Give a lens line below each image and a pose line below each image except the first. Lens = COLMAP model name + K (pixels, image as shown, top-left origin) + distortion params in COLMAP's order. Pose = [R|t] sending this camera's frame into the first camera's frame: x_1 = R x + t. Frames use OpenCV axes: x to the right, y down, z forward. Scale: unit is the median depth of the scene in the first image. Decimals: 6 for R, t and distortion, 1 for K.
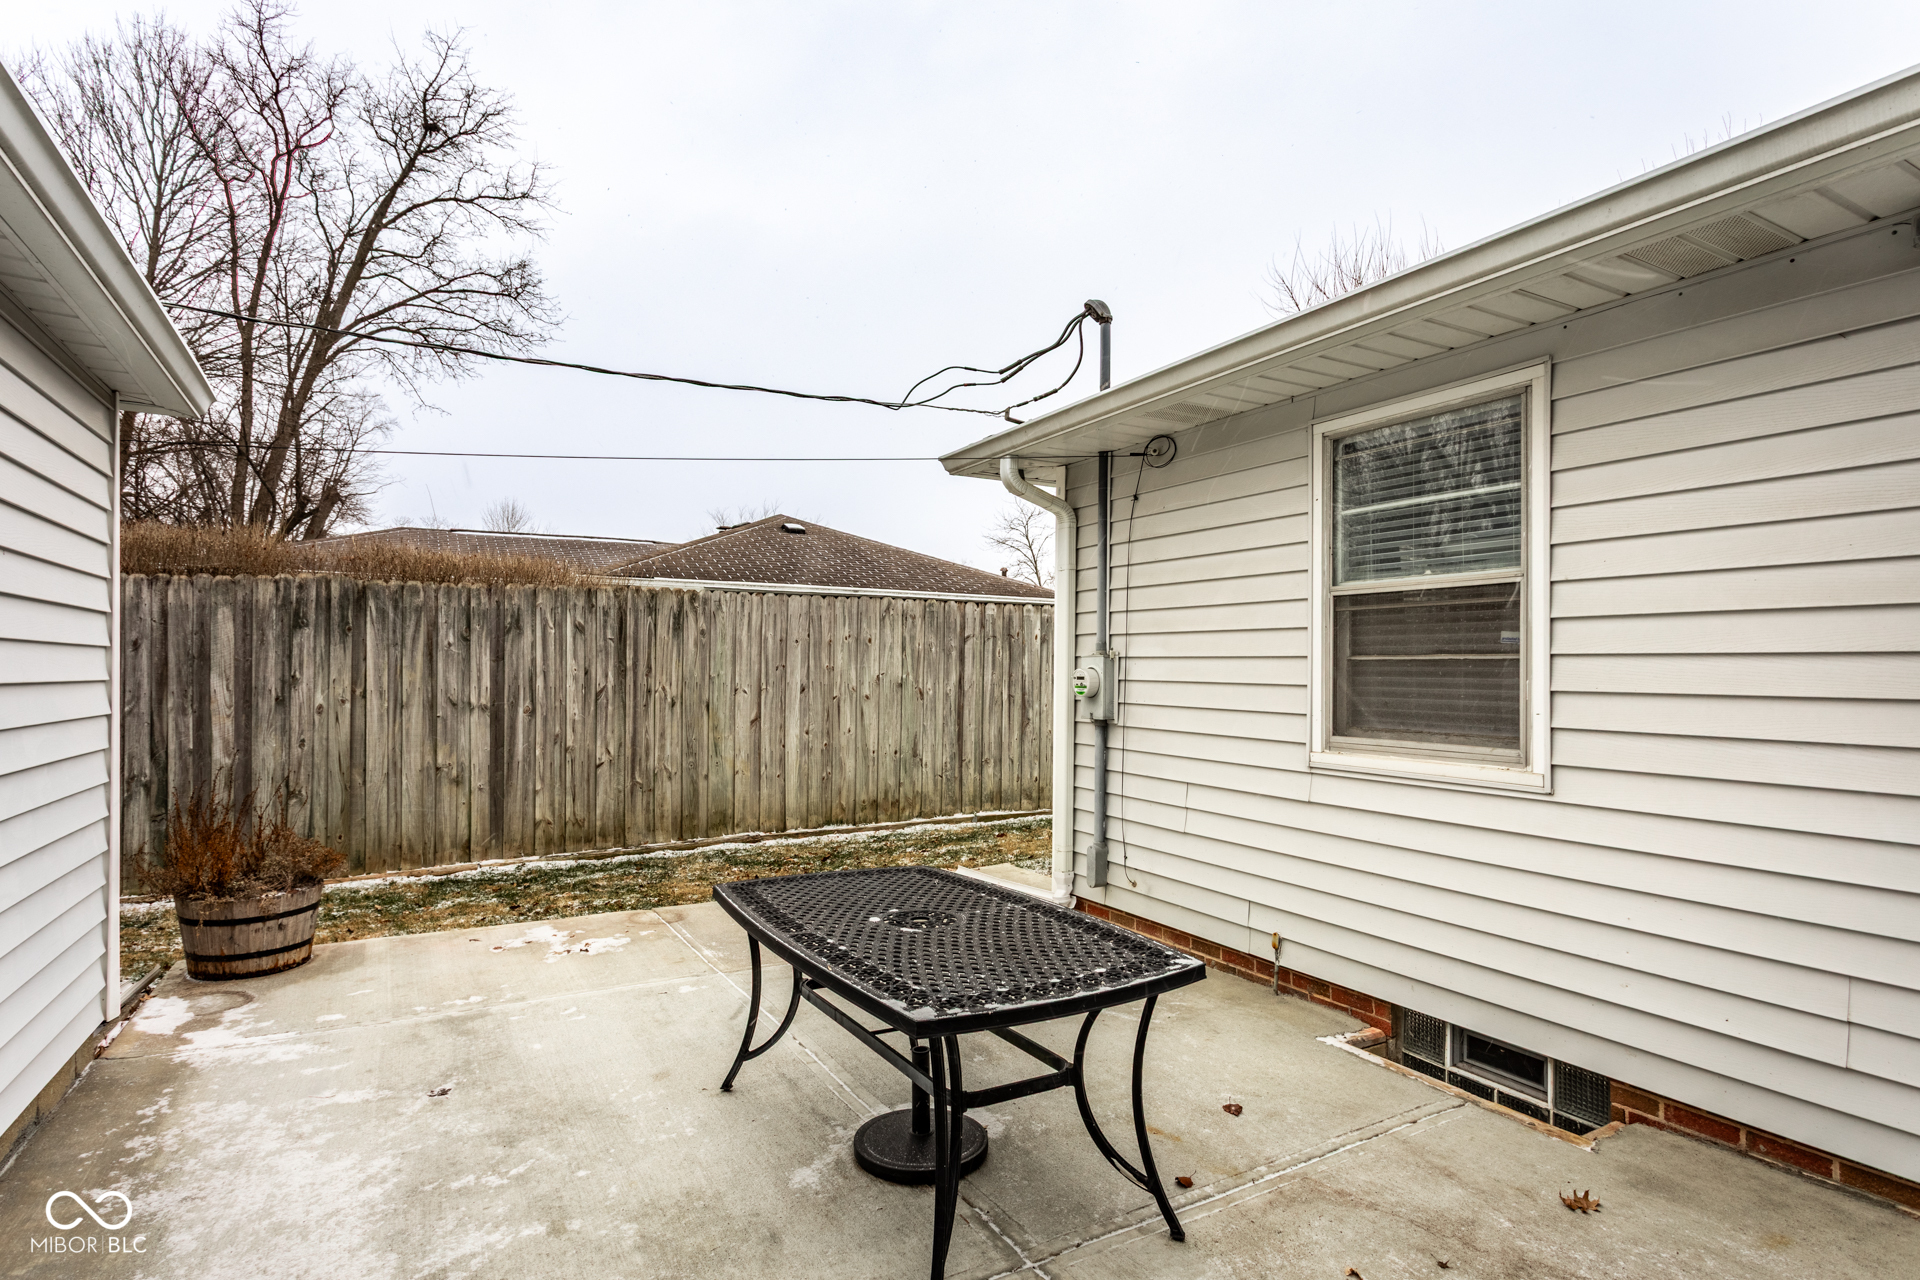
lens RADIAL K [[952.9, 0, 948.5], [0, 952.9, 654.1], [0, 0, 1]] dist [0.004719, 0.000264]
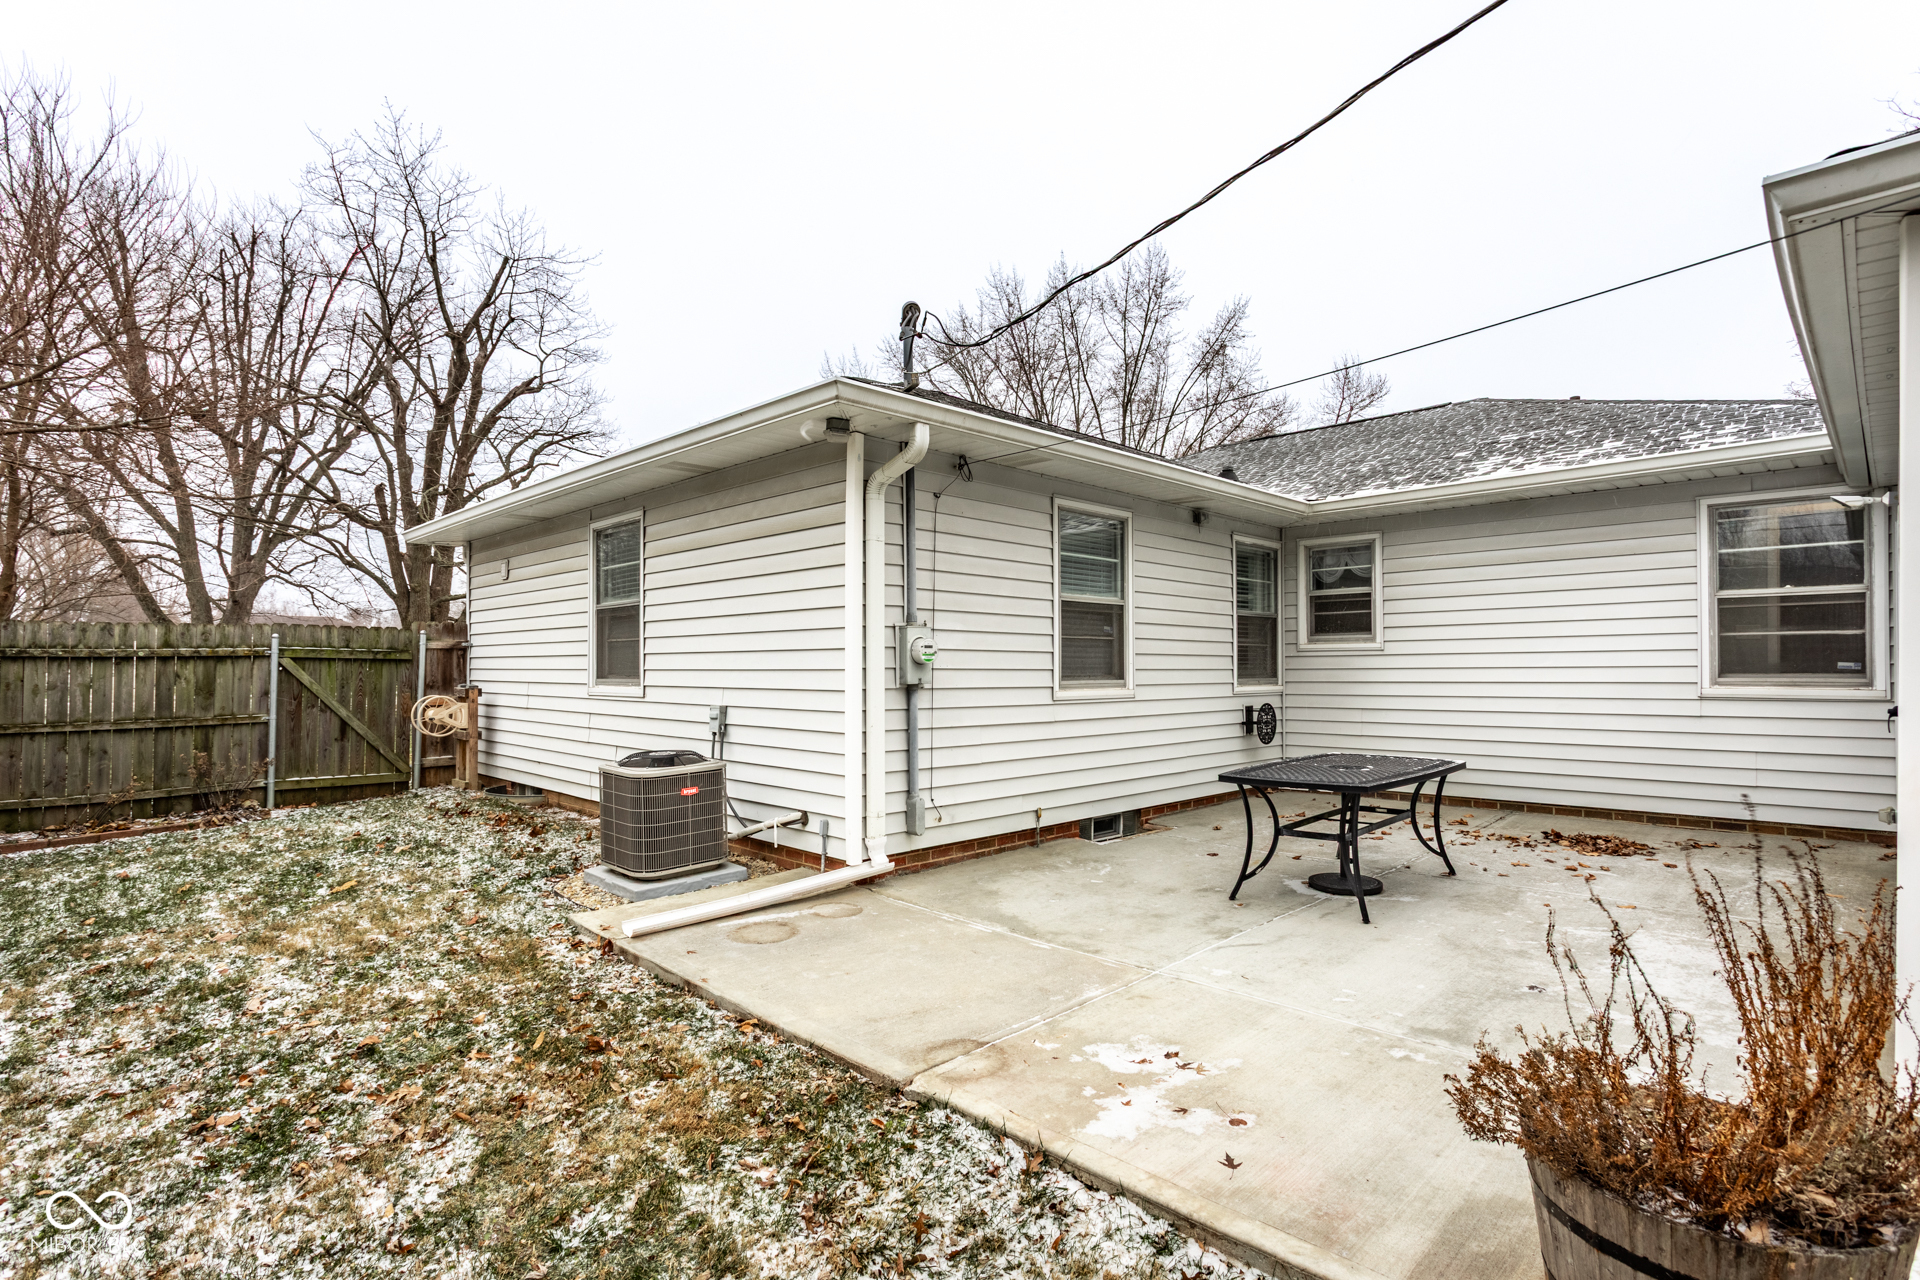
lens RADIAL K [[952.9, 0, 951.1], [0, 952.9, 643.8], [0, 0, 1]] dist [0.004719, 0.000264]
pose [[-0.270510, 0.020444, 0.962500, -1.151520], [-0.015295, 0.999557, -0.025529, 0.062071], [-0.962596, -0.021628, -0.270078, 1.574790]]
